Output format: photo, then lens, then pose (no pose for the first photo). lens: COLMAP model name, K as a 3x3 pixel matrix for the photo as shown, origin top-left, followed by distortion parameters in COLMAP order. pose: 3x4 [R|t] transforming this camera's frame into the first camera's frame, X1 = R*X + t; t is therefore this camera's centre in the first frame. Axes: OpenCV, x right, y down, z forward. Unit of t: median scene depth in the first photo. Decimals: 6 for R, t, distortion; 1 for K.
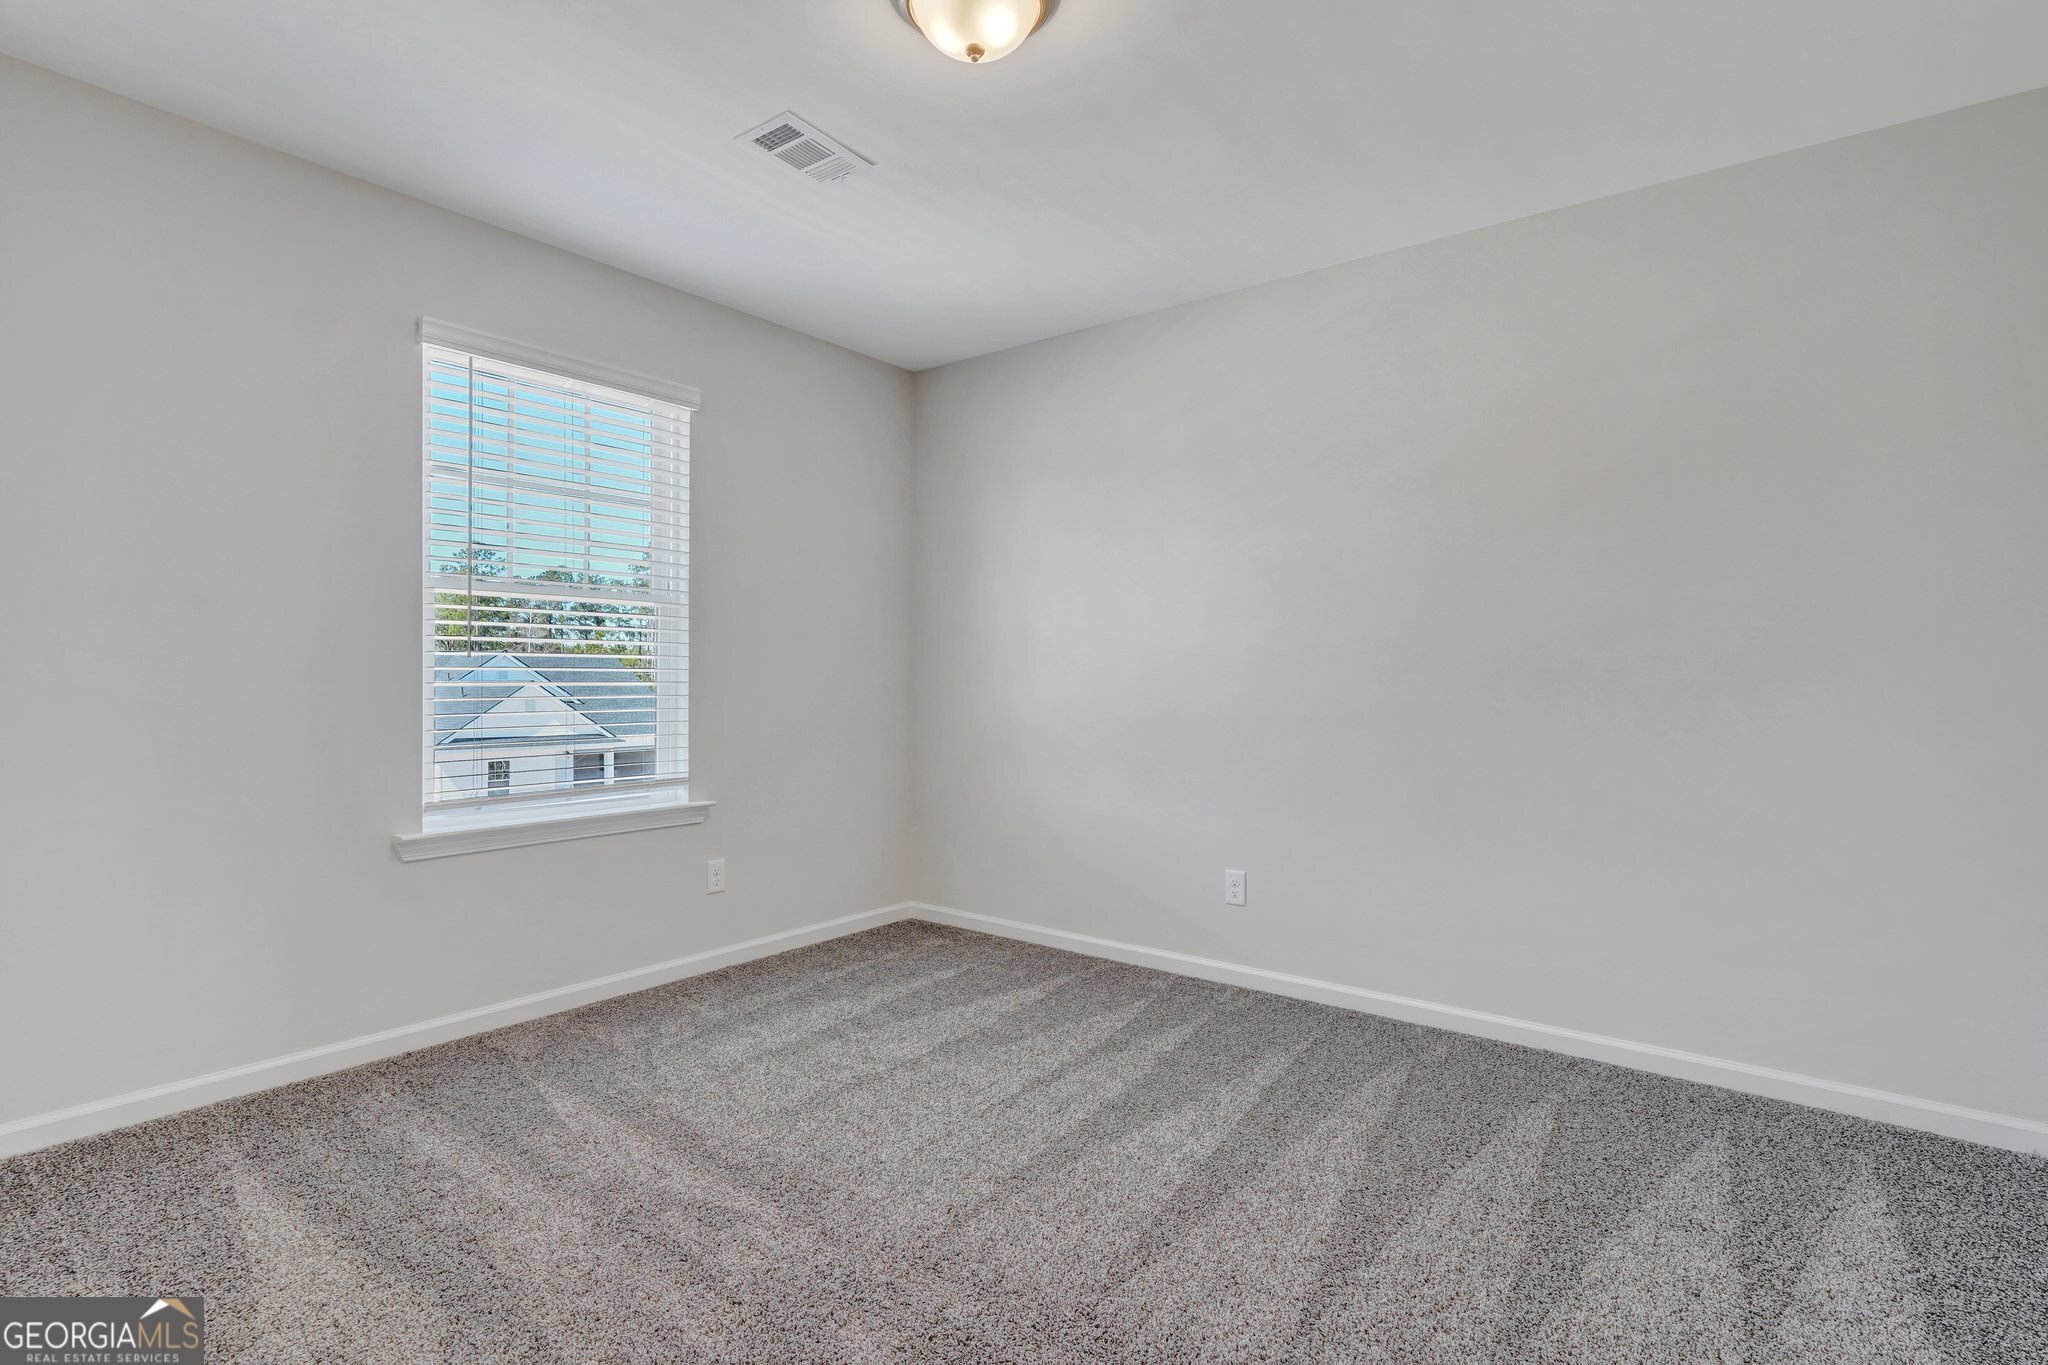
lens RADIAL K [[974.0, 0, 1024.0], [0, 974.0, 682.5], [0, 0, 1]] dist [-0.000935, 0.000902]
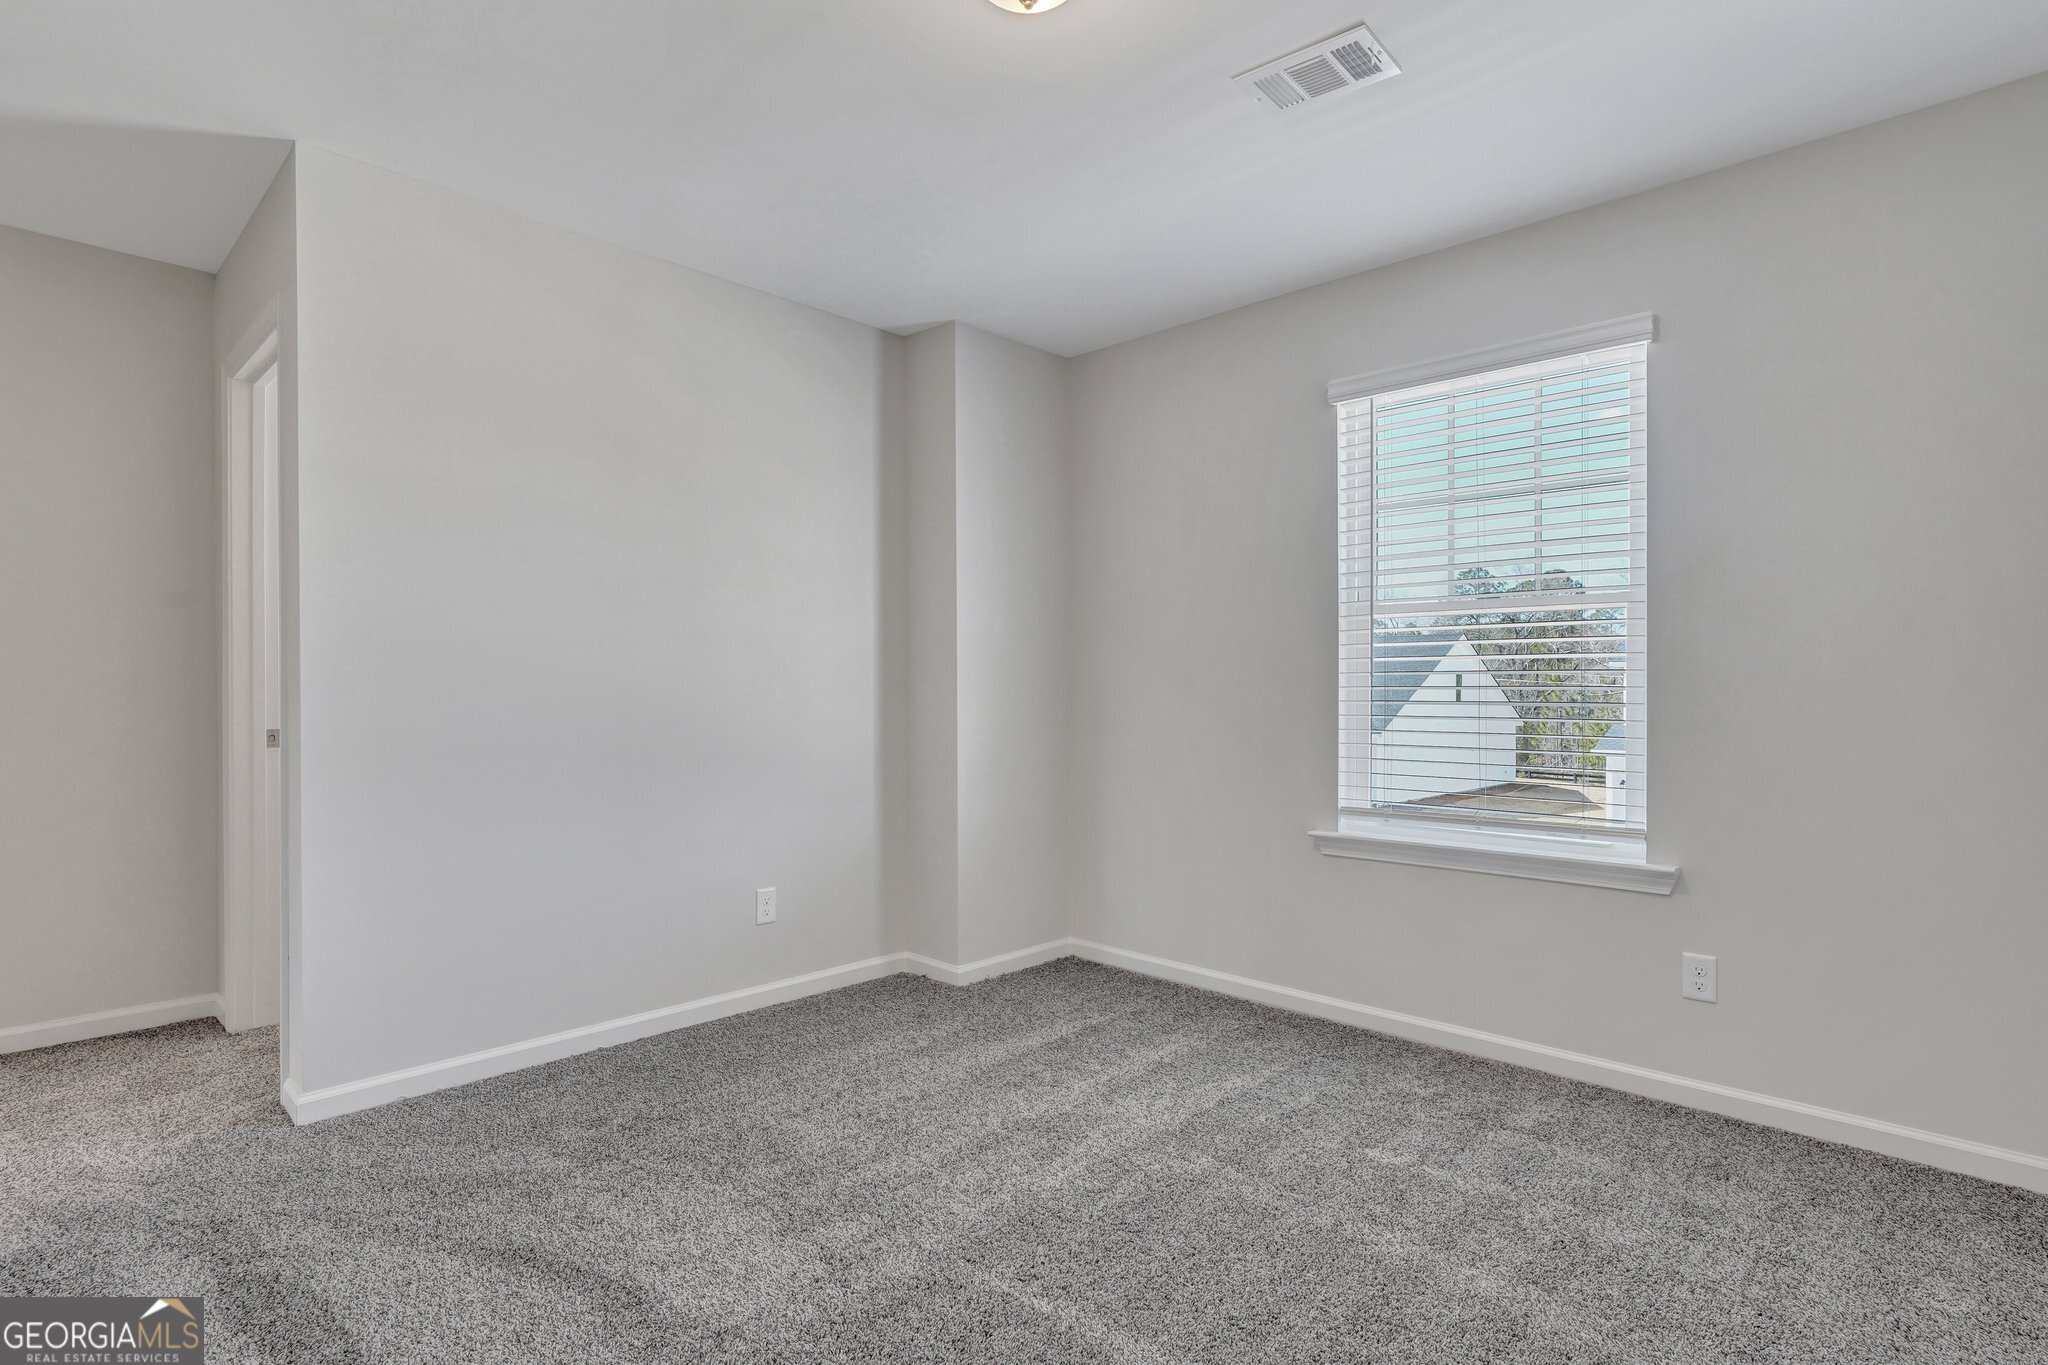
lens RADIAL K [[984.2, 0, 1014.5], [0, 984.2, 691.8], [0, 0, 1]] dist [-0.000128, 0.000298]
pose [[-0.083157, -0.007403, -0.996509, 0.561984], [-0.011489, 0.999913, -0.006469, 0.001509], [0.996470, 0.010911, -0.083235, 0.714153]]
